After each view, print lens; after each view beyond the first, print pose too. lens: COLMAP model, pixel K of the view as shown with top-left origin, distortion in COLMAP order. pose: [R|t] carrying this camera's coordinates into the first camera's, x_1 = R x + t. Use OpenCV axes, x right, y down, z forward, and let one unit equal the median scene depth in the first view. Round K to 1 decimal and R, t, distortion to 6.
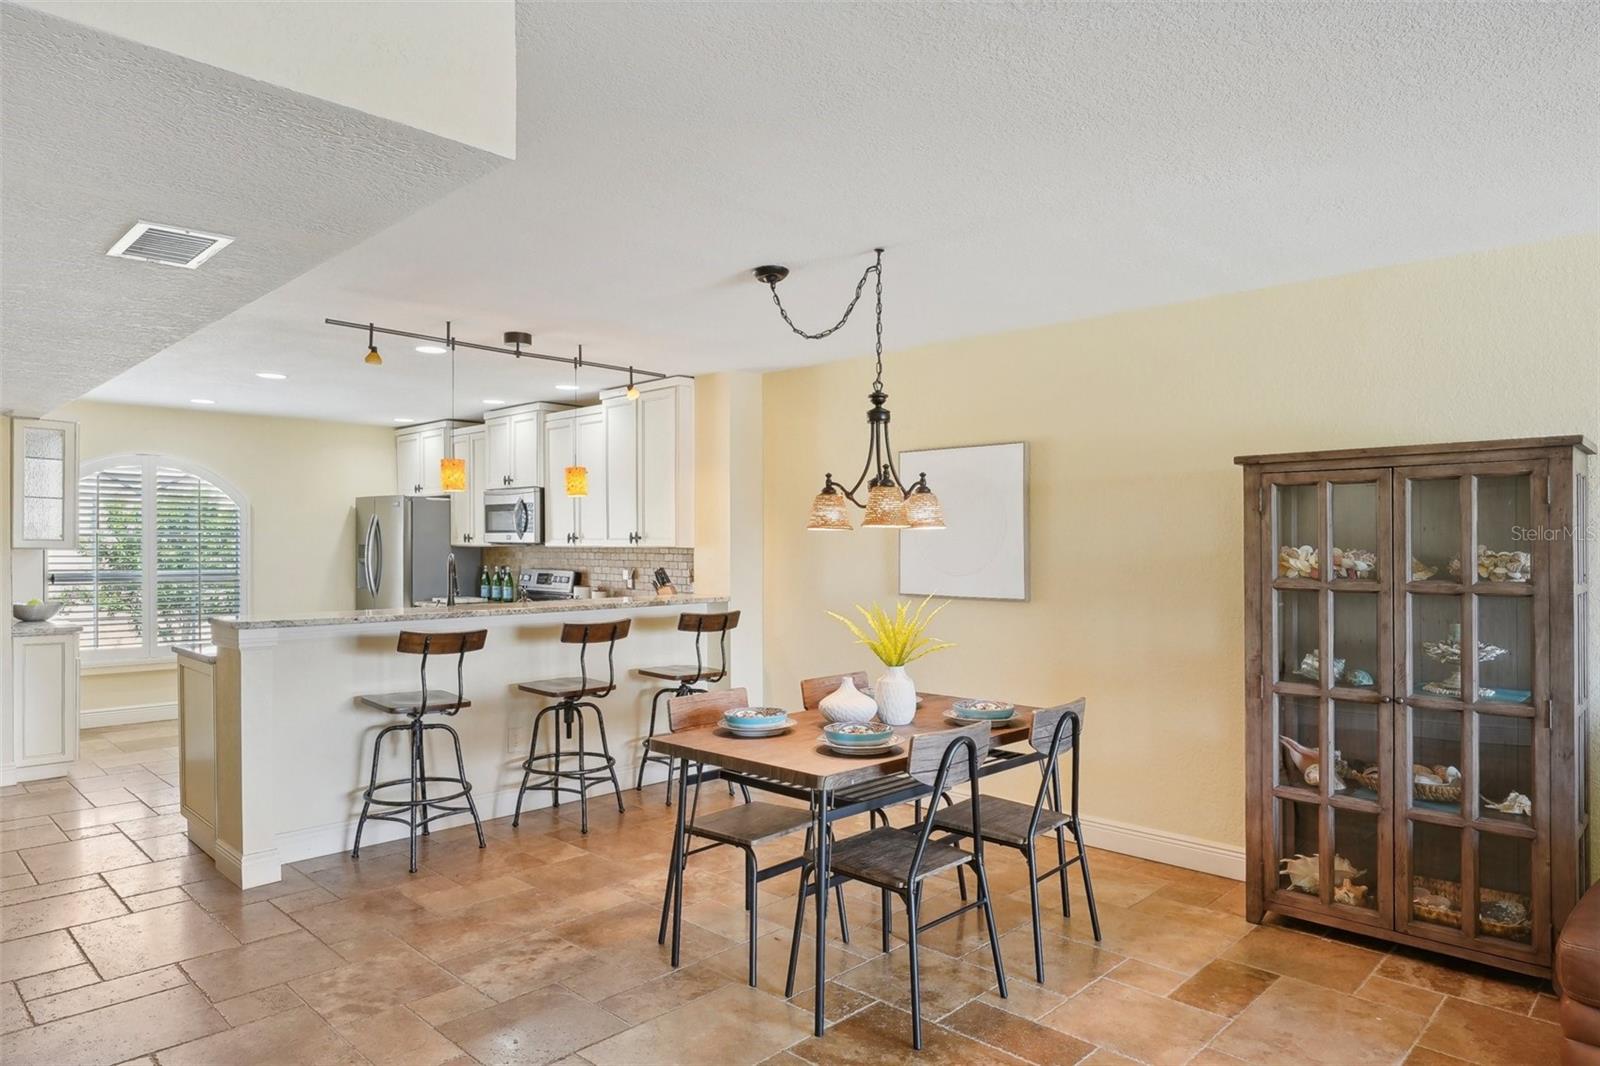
lens RADIAL K [[974.0, 0, 812.5], [0, 974.0, 554.9], [0, 0, 1]] dist [-0.004998, -0.017616]
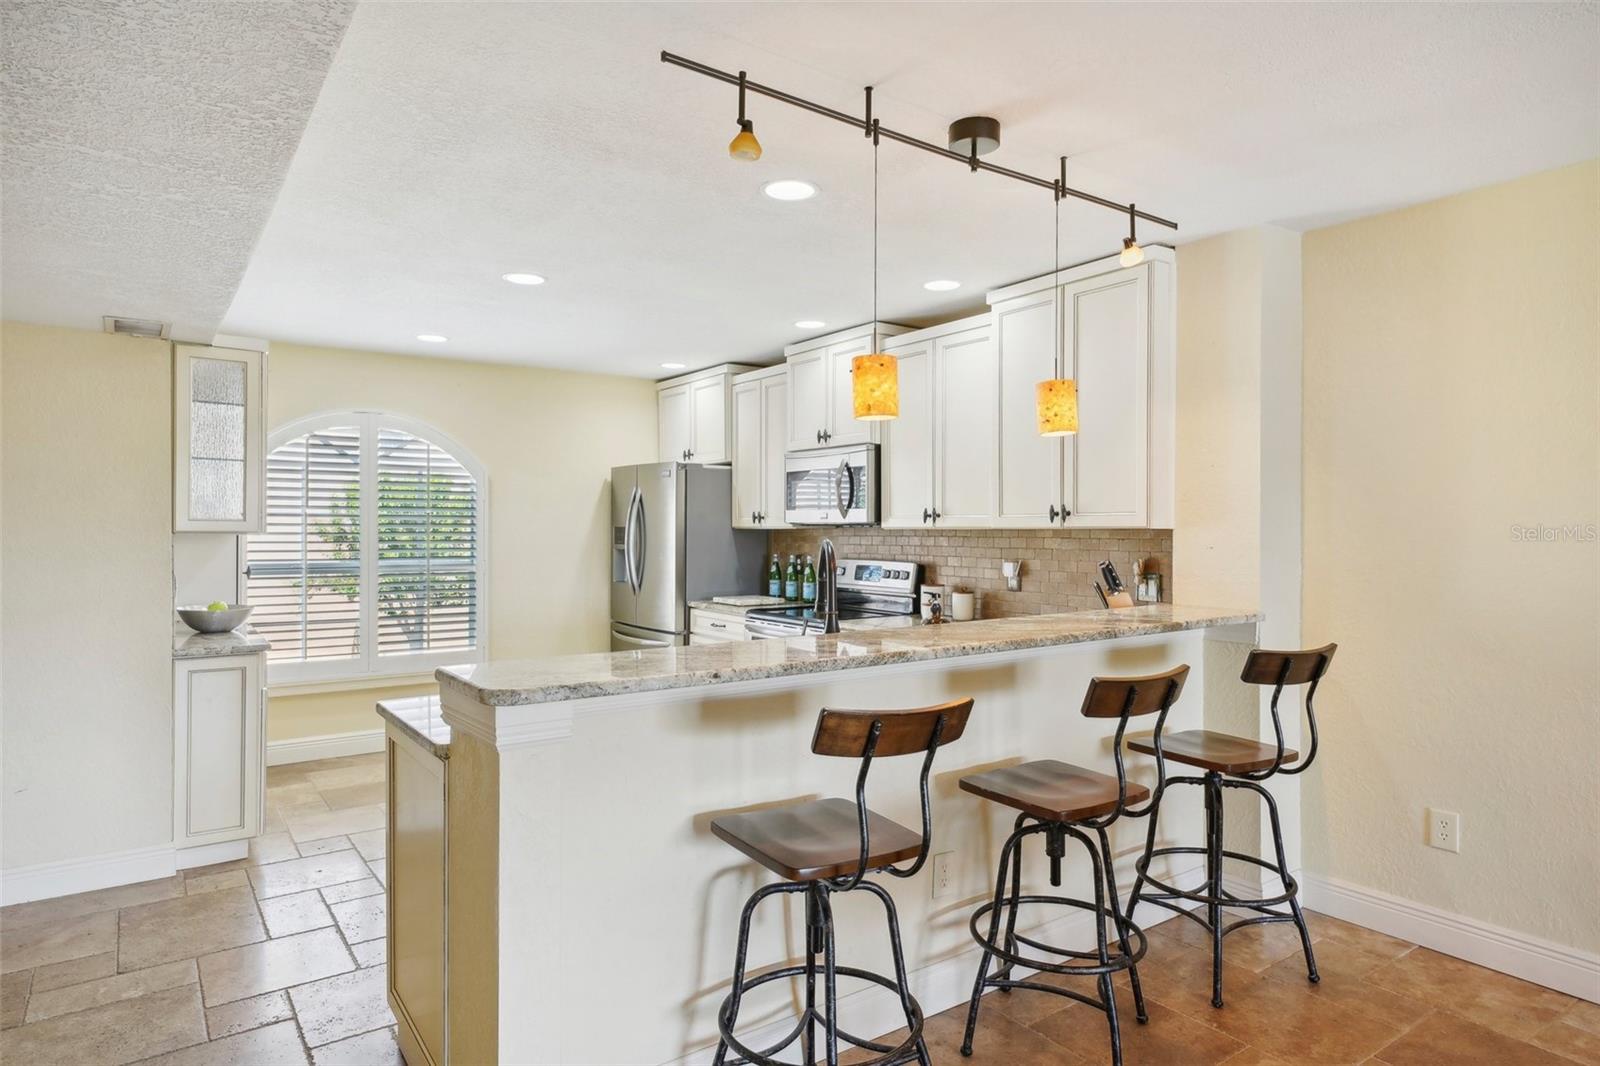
lens RADIAL K [[974.0, 0, 831.3], [0, 974.0, 528.3], [0, 0, 1]] dist [-0.004998, -0.017616]
pose [[0.984729, -0.002646, -0.174071, -0.223386], [0.000801, 0.999943, -0.010670, -0.001351], [0.174090, 0.010367, 0.984675, 0.361371]]
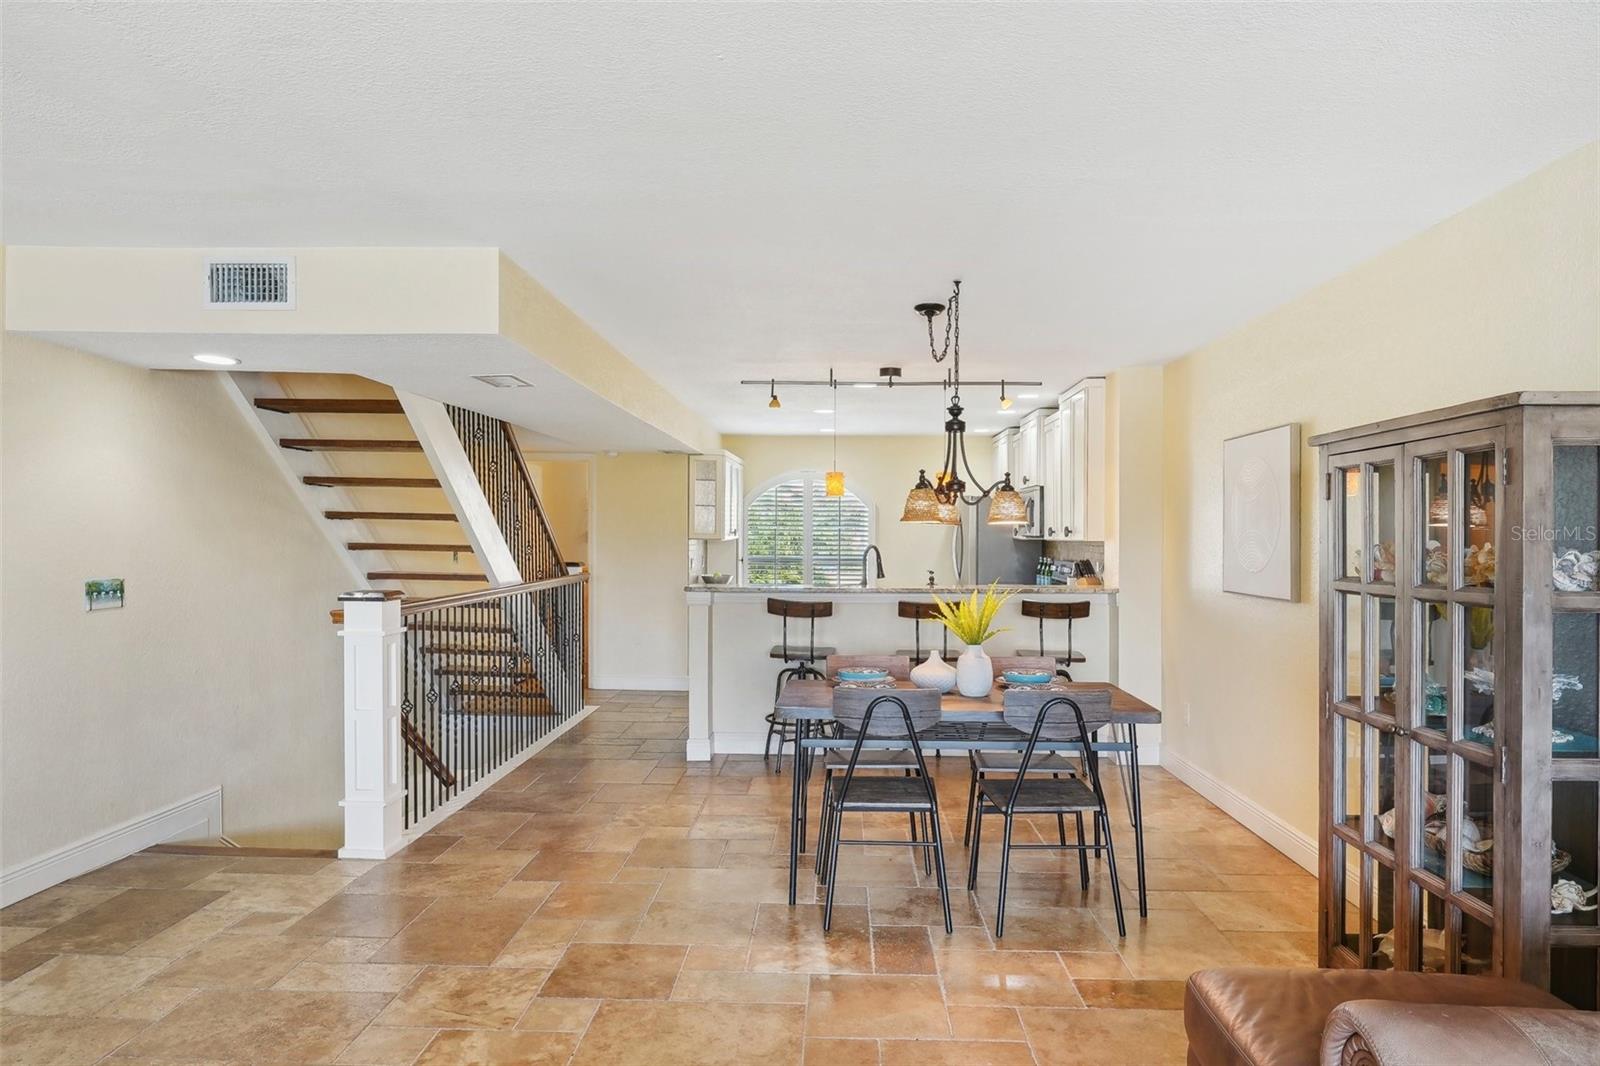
lens RADIAL K [[1035.4, 0, 811.5], [0, 1035.4, 543.7], [0, 0, 1]] dist [-0.030792, -0.003092]
pose [[0.669268, 0.008384, -0.742973, 0.478932], [-0.013571, 0.999907, -0.000942, 0.000200], [0.742897, 0.010713, 0.669320, 0.030004]]
